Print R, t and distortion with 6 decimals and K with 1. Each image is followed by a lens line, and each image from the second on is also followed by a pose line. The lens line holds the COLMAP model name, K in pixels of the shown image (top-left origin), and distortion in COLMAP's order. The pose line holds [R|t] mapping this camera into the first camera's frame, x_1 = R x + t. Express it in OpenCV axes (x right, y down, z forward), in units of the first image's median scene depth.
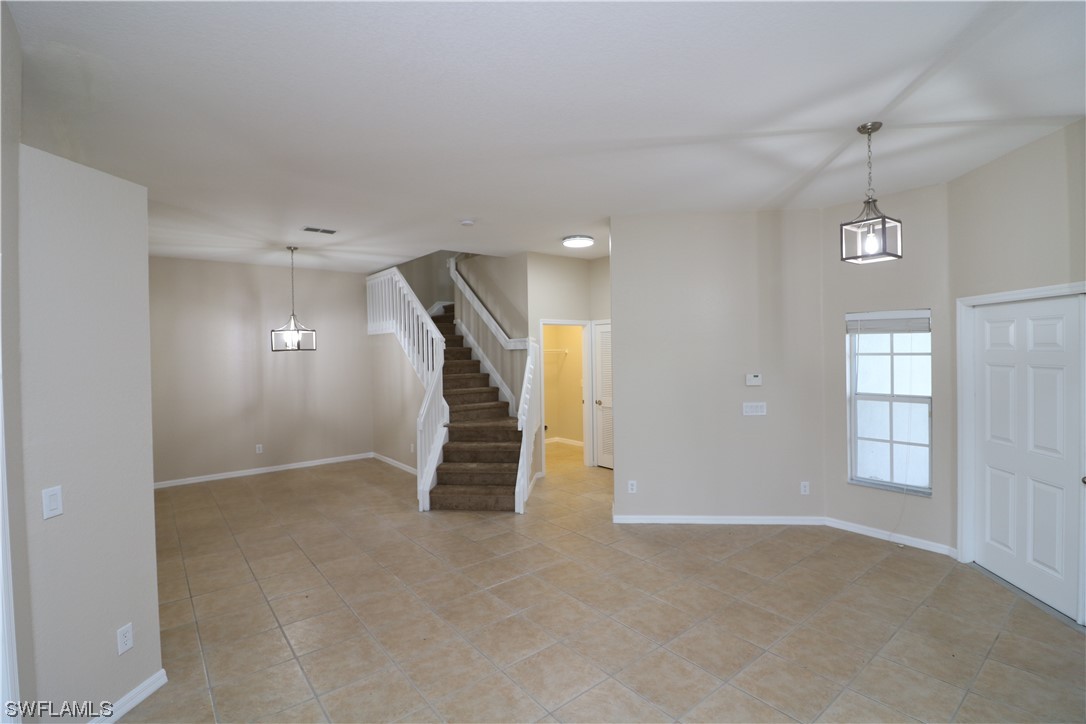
lens RADIAL K [[510.6, 0, 543.9], [0, 510.6, 353.2], [0, 0, 1]] dist [0.001341, 0.000035]
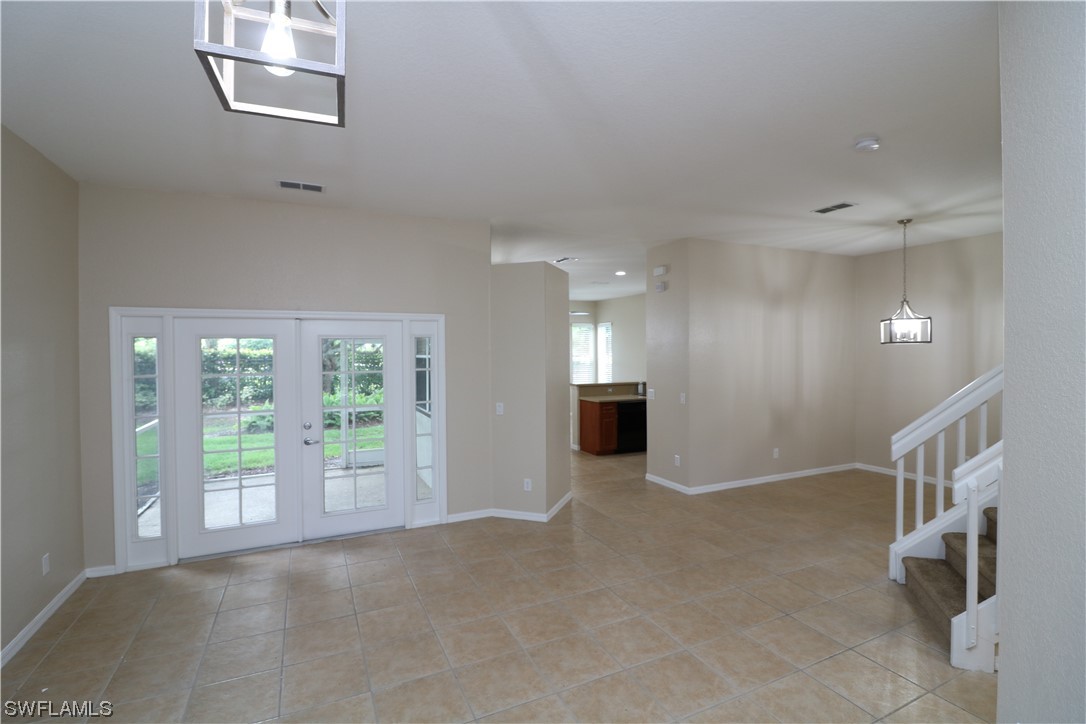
lens RADIAL K [[510.6, 0, 543.9], [0, 510.6, 353.2], [0, 0, 1]] dist [0.001341, 0.000035]
pose [[-0.236692, 0.026866, -0.971213, 0.438849], [0.002633, 0.999632, 0.027010, -0.012020], [0.971581, 0.003836, -0.236676, 0.583437]]
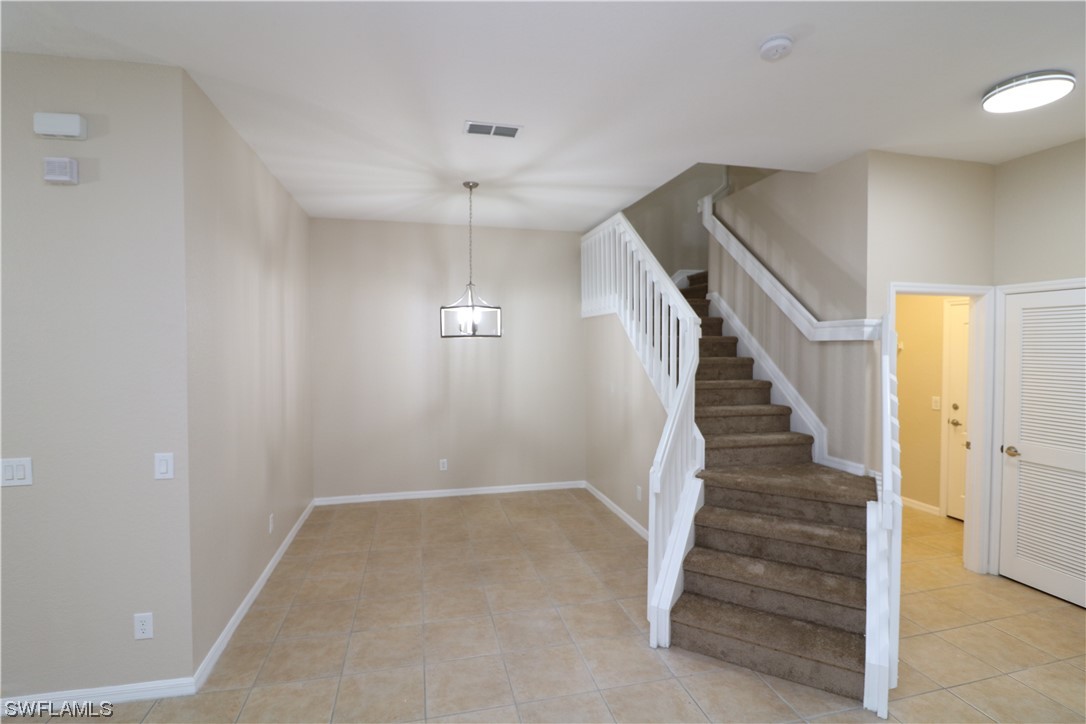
lens RADIAL K [[517.2, 0, 543.0], [0, 517.2, 353.4], [0, 0, 1]] dist [-0.017748, -0.000268]
pose [[0.905776, 0.026174, -0.422948, -0.105966], [-0.019602, 0.999610, 0.019881, 0.000992], [0.423304, -0.009717, 0.905936, 0.394937]]
